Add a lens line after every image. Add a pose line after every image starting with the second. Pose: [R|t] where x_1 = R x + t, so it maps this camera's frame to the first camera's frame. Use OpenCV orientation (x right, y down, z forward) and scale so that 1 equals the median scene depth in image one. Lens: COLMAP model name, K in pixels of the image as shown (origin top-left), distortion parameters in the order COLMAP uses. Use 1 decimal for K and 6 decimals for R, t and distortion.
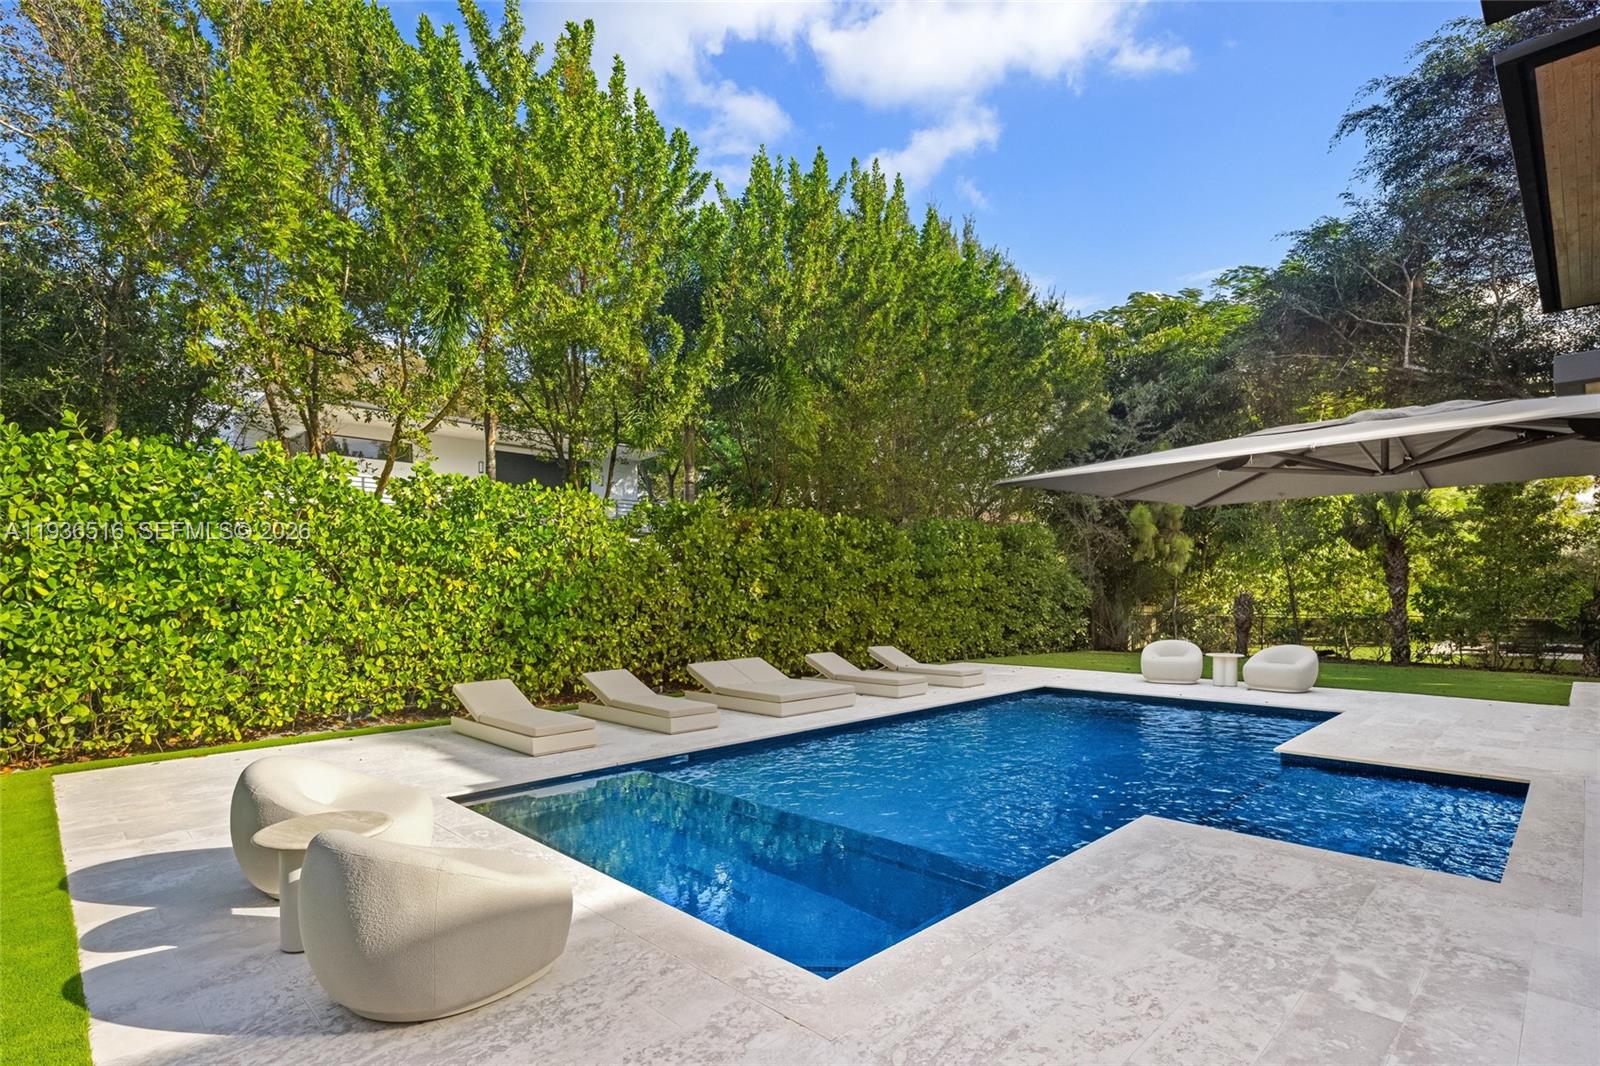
lens RADIAL K [[778.0, 0, 785.8], [0, 778.0, 594.2], [0, 0, 1]] dist [-0.002289, -0.000659]
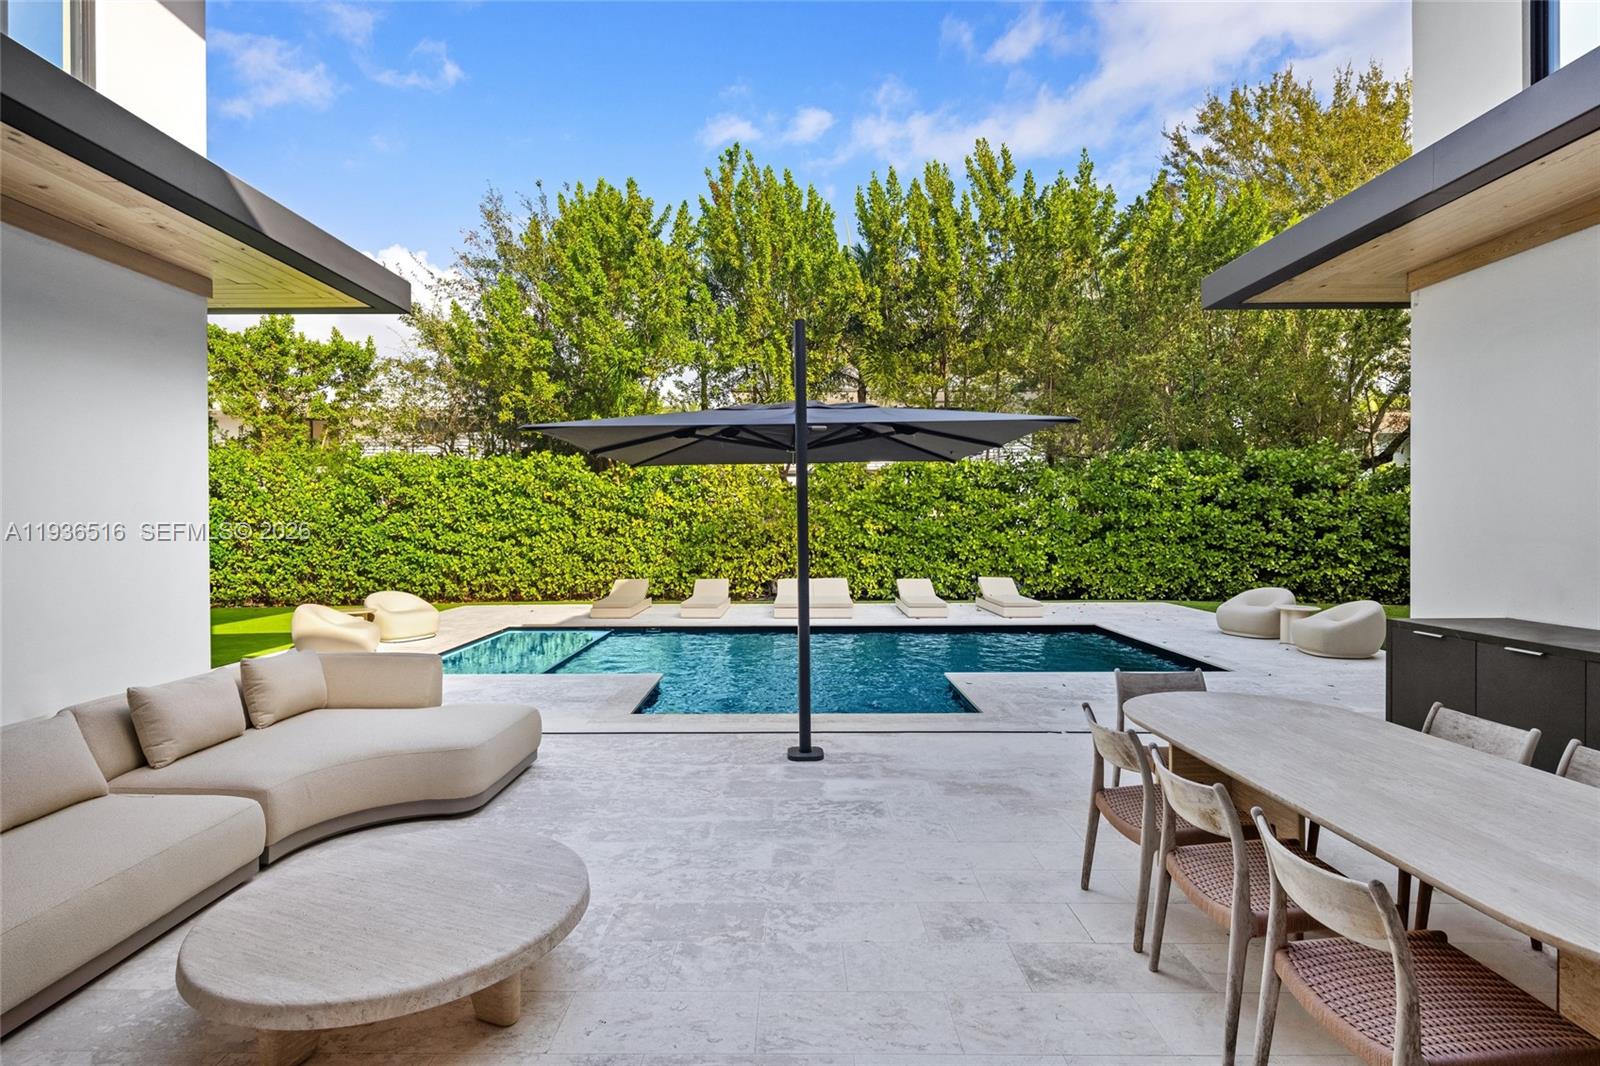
lens RADIAL K [[778.0, 0, 790.2], [0, 778.0, 528.4], [0, 0, 1]] dist [-0.002289, -0.000659]
pose [[0.706594, 0.004039, -0.707607, 0.947581], [-0.003078, 0.999992, 0.002635, -0.005093], [0.707612, 0.000316, 0.706601, 0.021567]]
